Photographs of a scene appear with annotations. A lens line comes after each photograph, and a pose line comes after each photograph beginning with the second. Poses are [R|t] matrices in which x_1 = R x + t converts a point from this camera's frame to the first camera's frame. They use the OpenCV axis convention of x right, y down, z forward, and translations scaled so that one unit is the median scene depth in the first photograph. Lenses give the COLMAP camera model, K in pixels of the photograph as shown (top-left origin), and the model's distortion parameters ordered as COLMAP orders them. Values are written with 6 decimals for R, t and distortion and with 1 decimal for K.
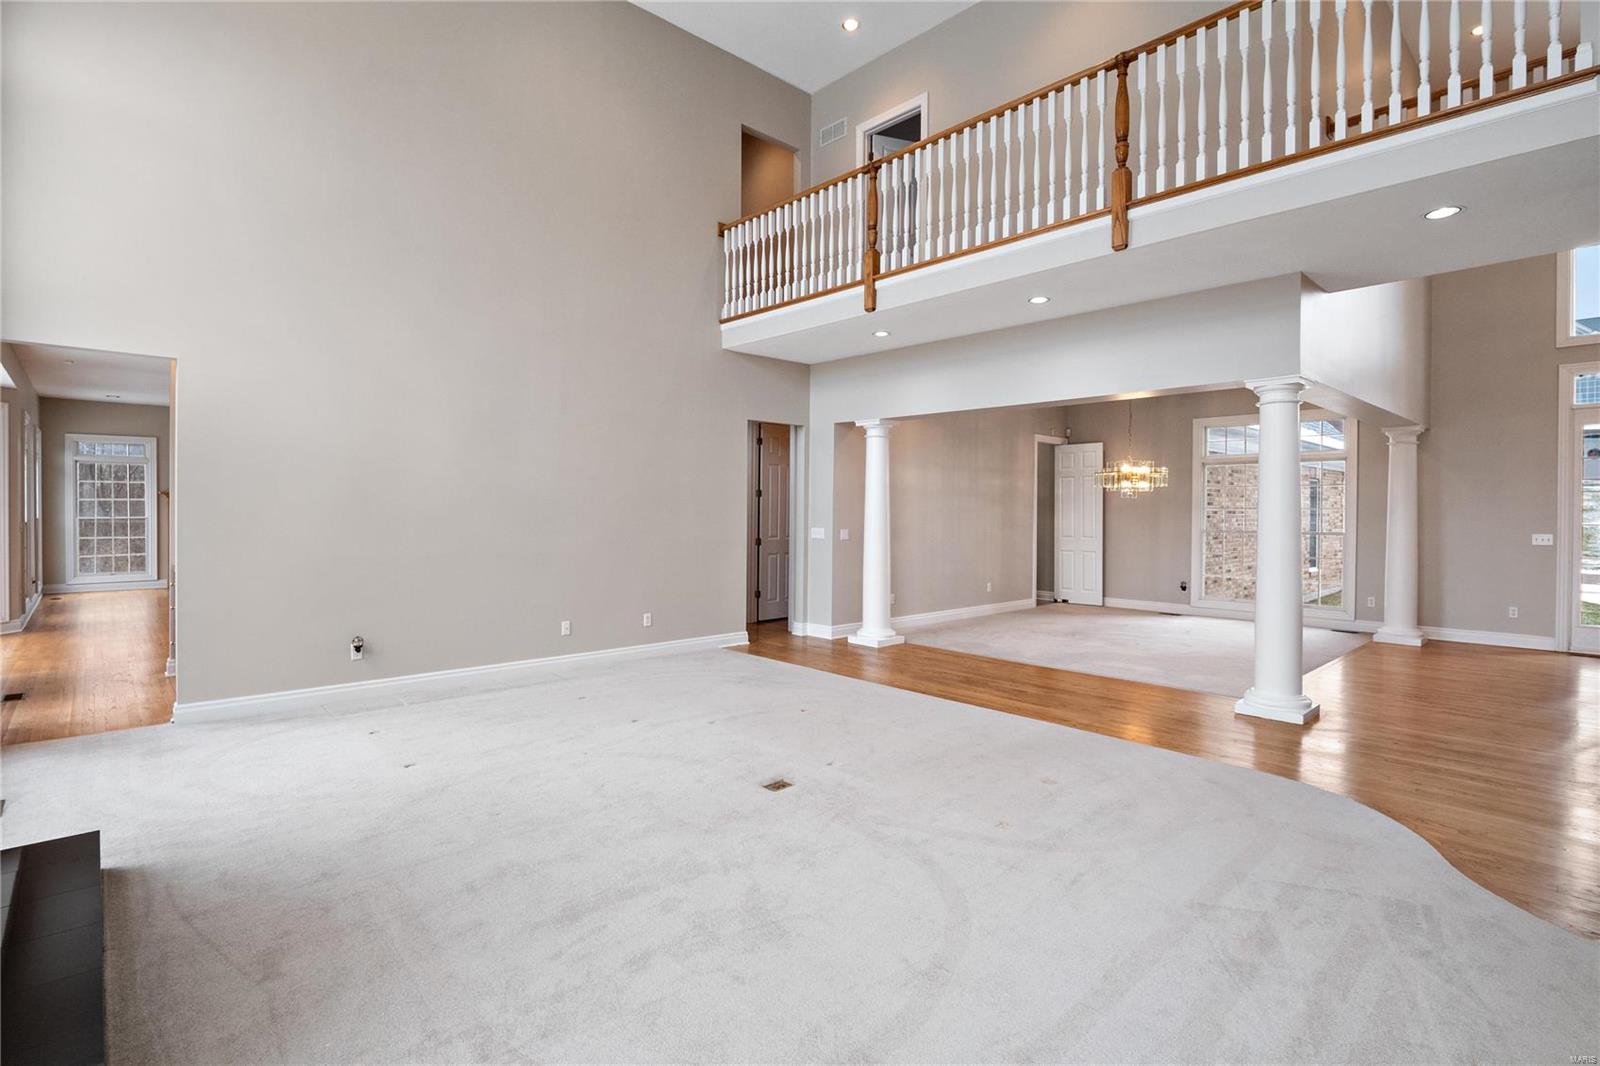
lens RADIAL K [[772.1, 0, 789.6], [0, 772.1, 519.3], [0, 0, 1]] dist [-0.010377, -0.000004]
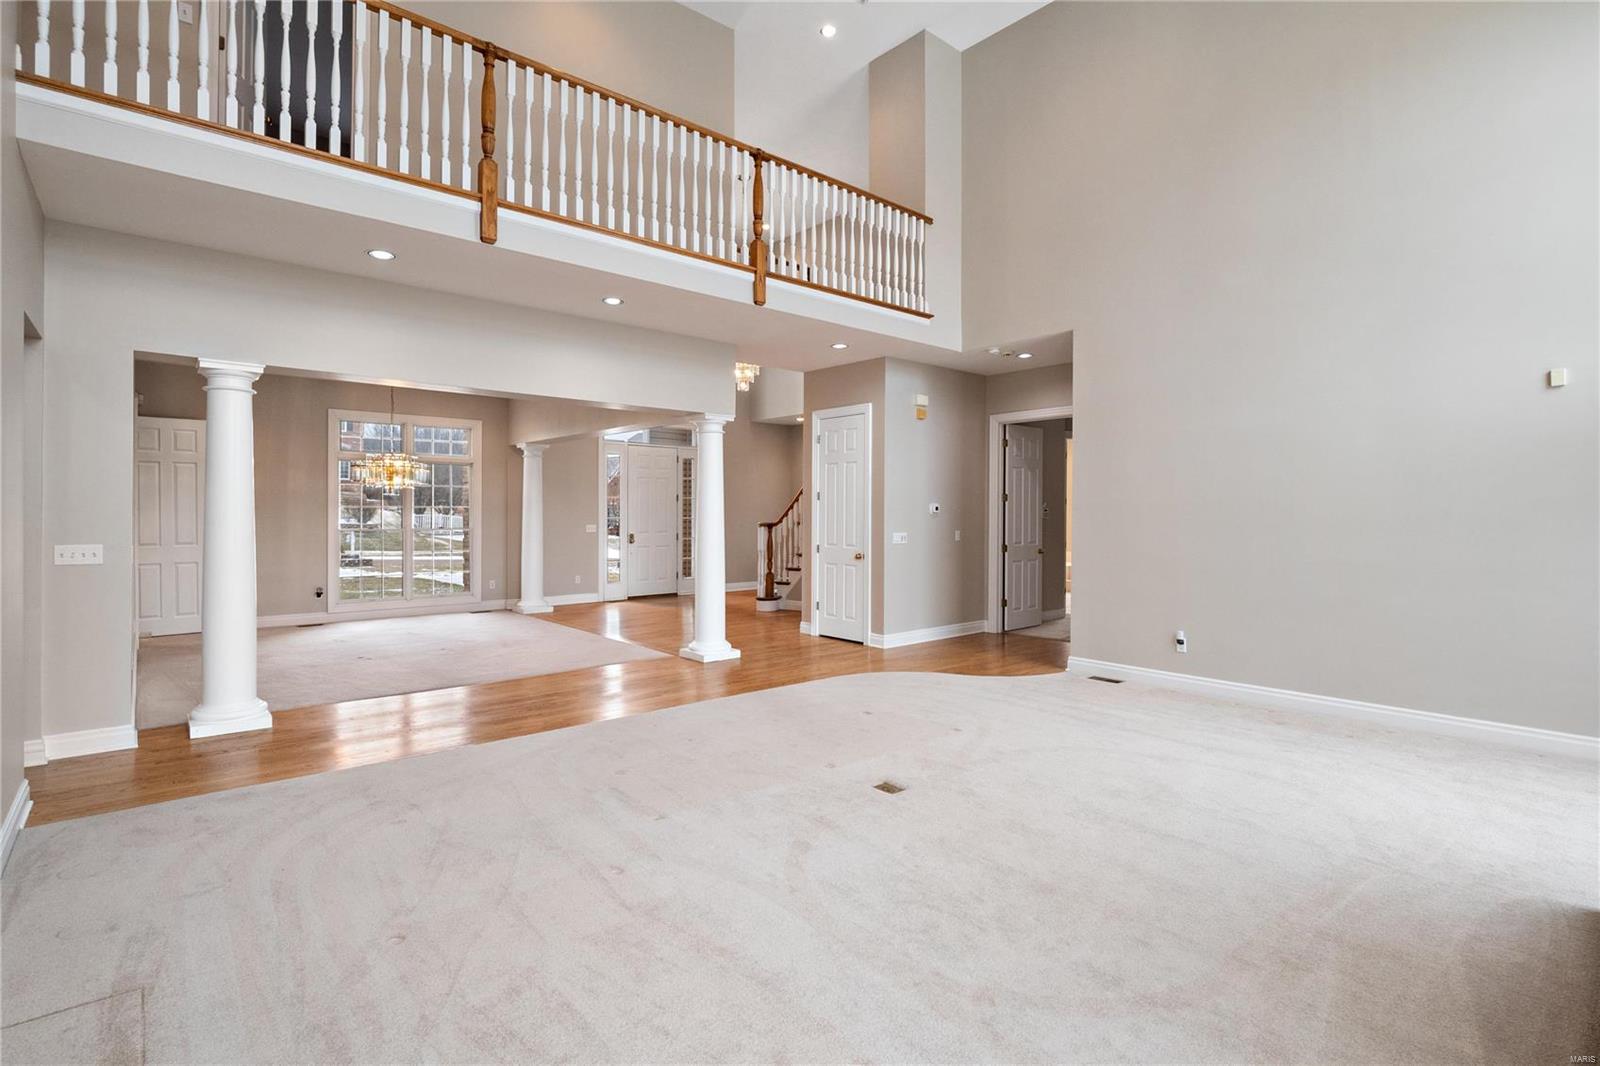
lens RADIAL K [[772.1, 0, 798.0], [0, 772.1, 521.0], [0, 0, 1]] dist [-0.010377, -0.000004]
pose [[0.014742, -0.015609, 0.999769, -1.213000], [0.009587, 0.999834, 0.015469, -0.019366], [-0.999845, 0.009357, 0.014890, 1.323481]]
